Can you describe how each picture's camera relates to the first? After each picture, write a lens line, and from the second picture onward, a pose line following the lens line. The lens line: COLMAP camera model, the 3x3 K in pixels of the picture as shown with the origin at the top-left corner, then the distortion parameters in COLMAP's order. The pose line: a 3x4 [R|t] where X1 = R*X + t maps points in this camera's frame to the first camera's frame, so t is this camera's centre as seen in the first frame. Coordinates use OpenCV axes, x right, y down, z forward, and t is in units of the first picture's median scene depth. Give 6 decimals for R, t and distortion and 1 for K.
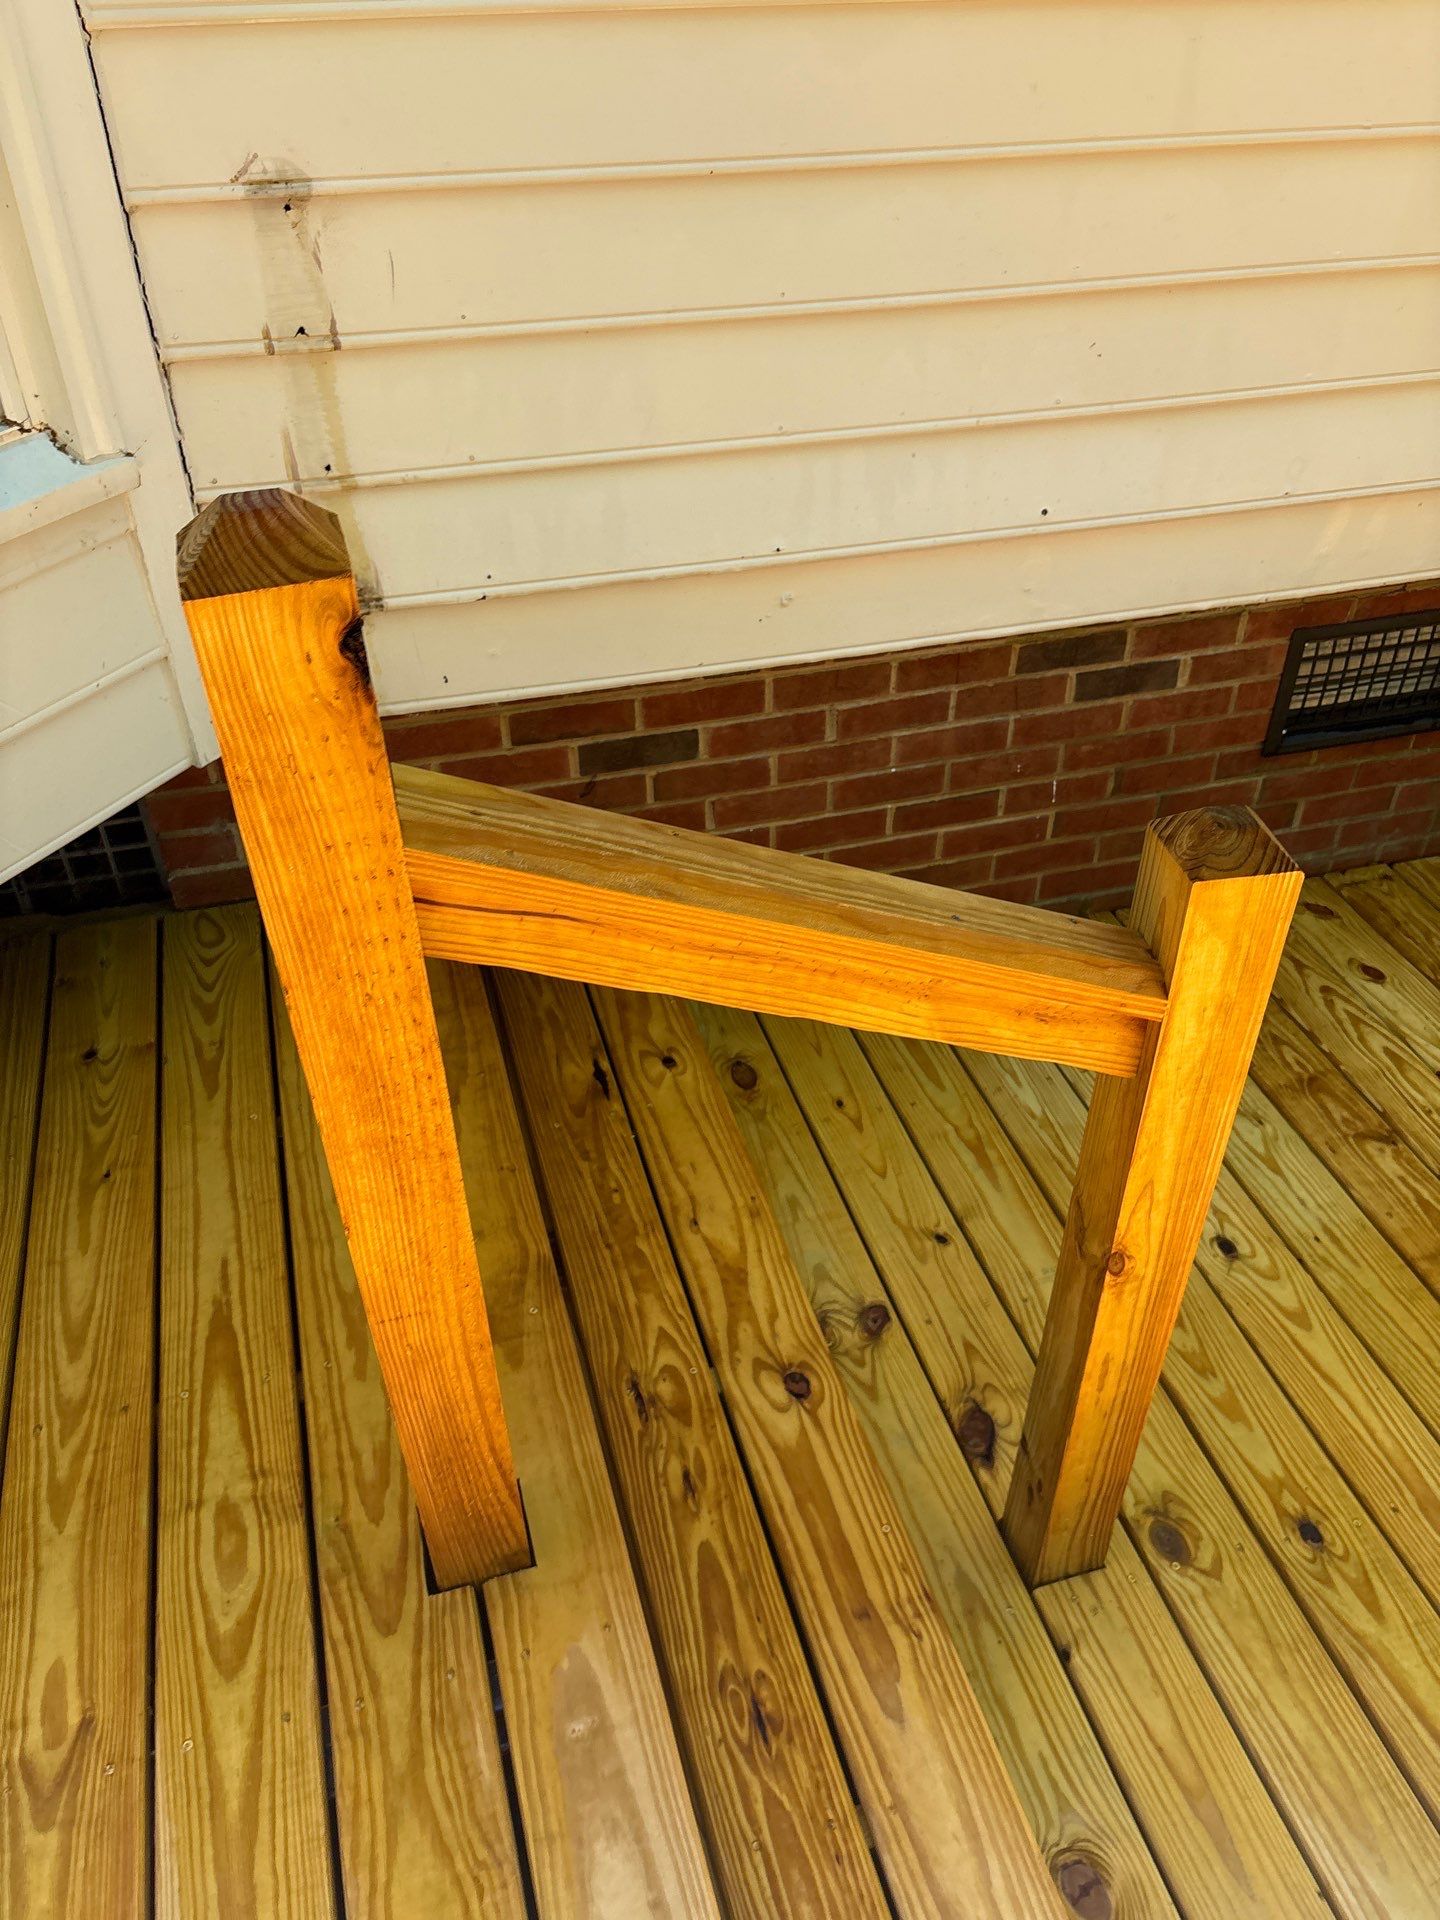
lens RADIAL K [[1497.2, 0, 720.0], [0, 1497.2, 960.0], [0, 0, 1]] dist [0.048527, -0.047593]
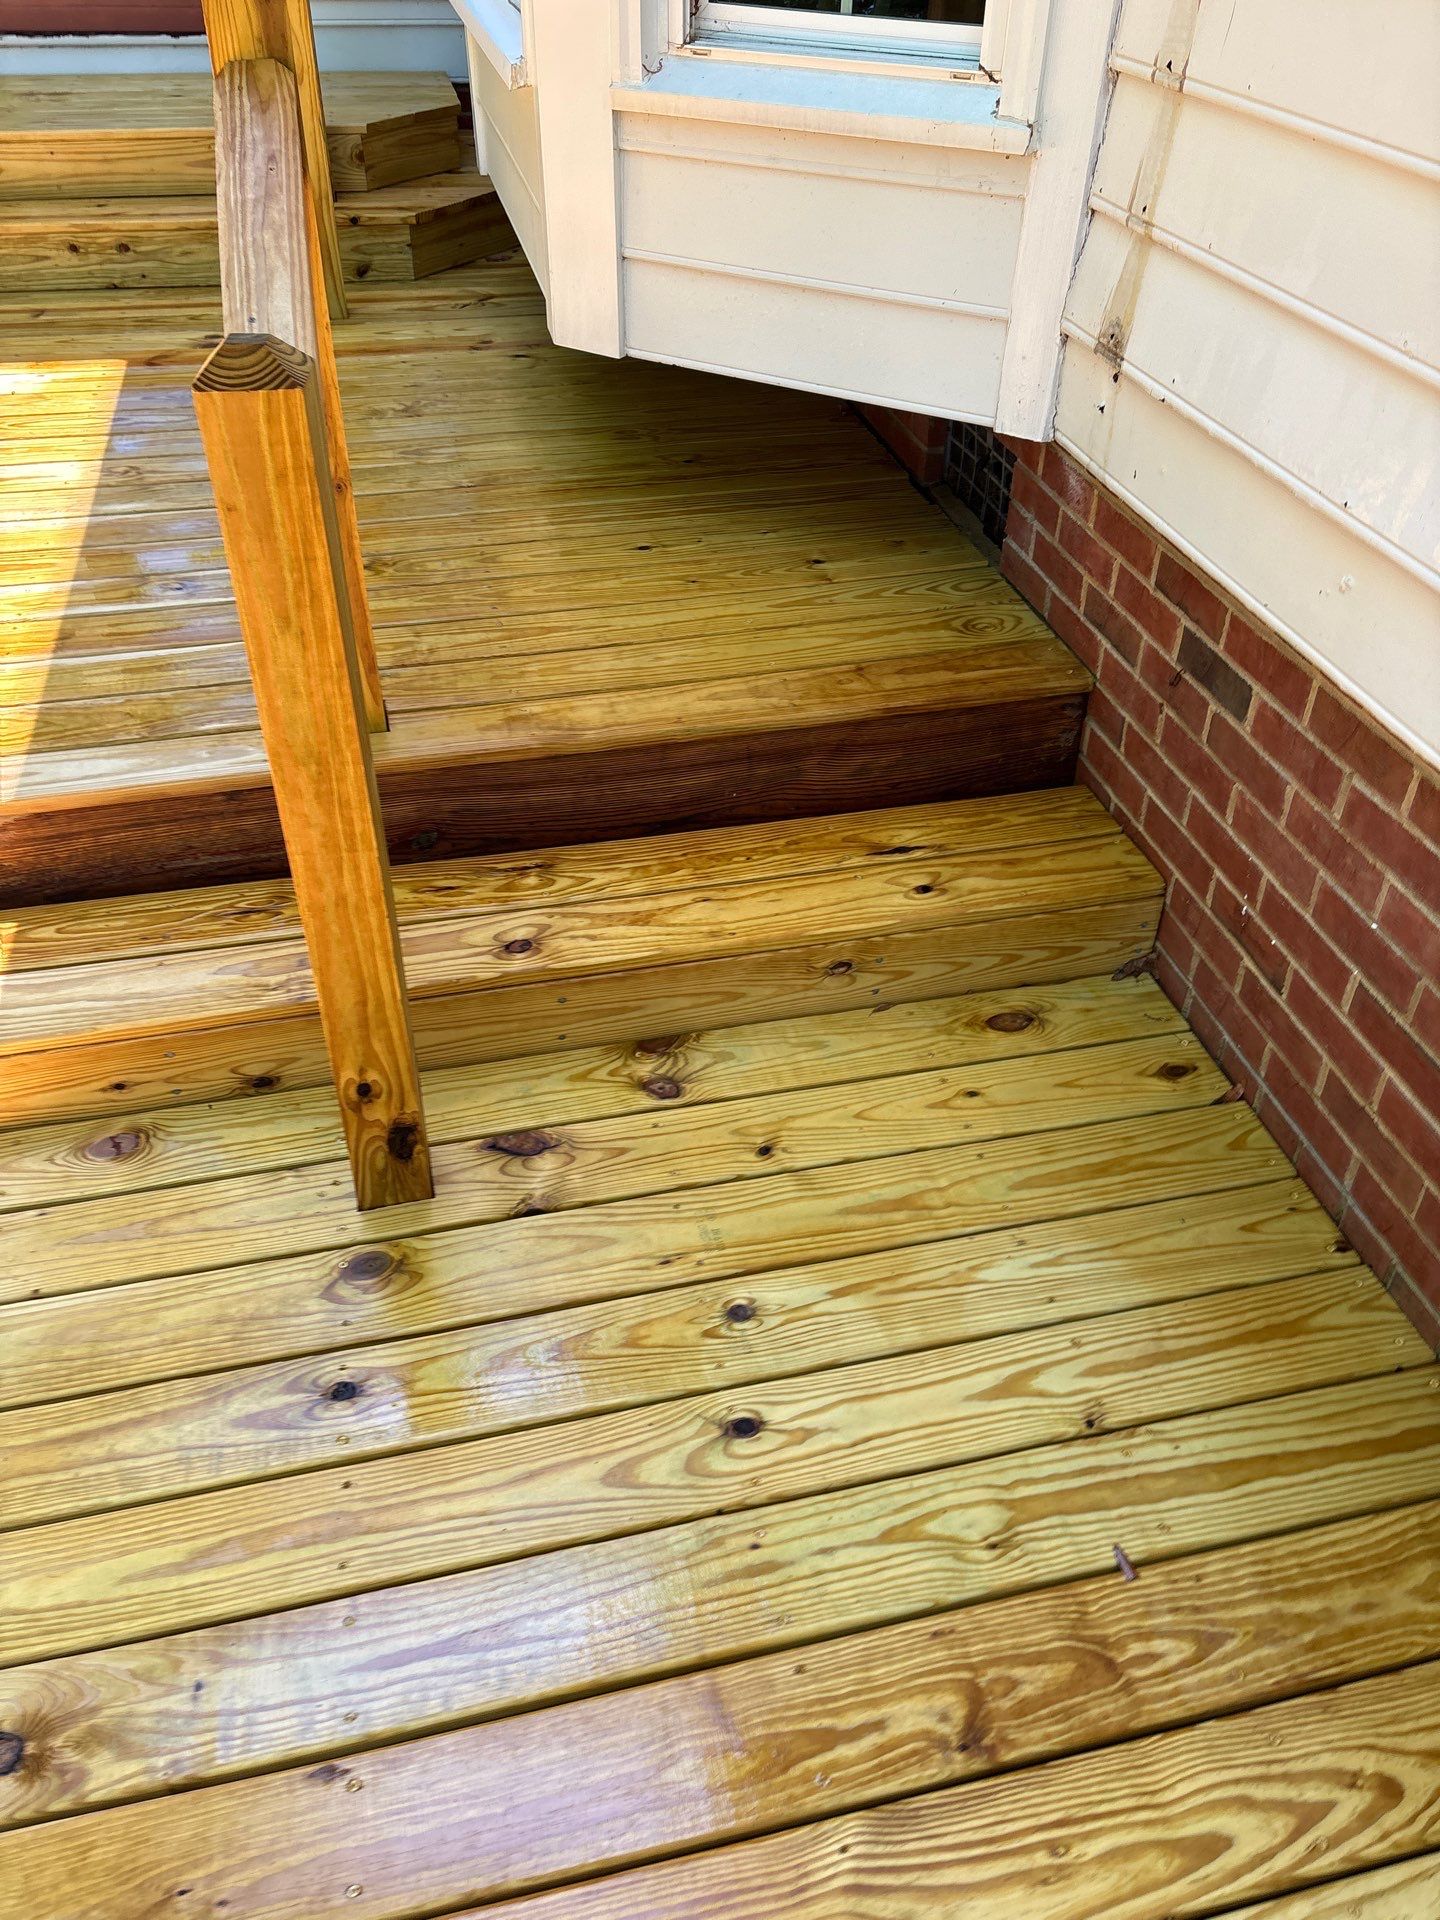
lens RADIAL K [[1351.2, 0, 586.9], [0, 1351.2, 810.5], [0, 0, 1]] dist [0.083145, -0.099604]
pose [[-0.060004, 0.606476, -0.792834, 0.688251], [-0.619051, 0.600467, 0.506177, -0.288839], [0.783055, 0.521177, 0.339410, 0.539089]]
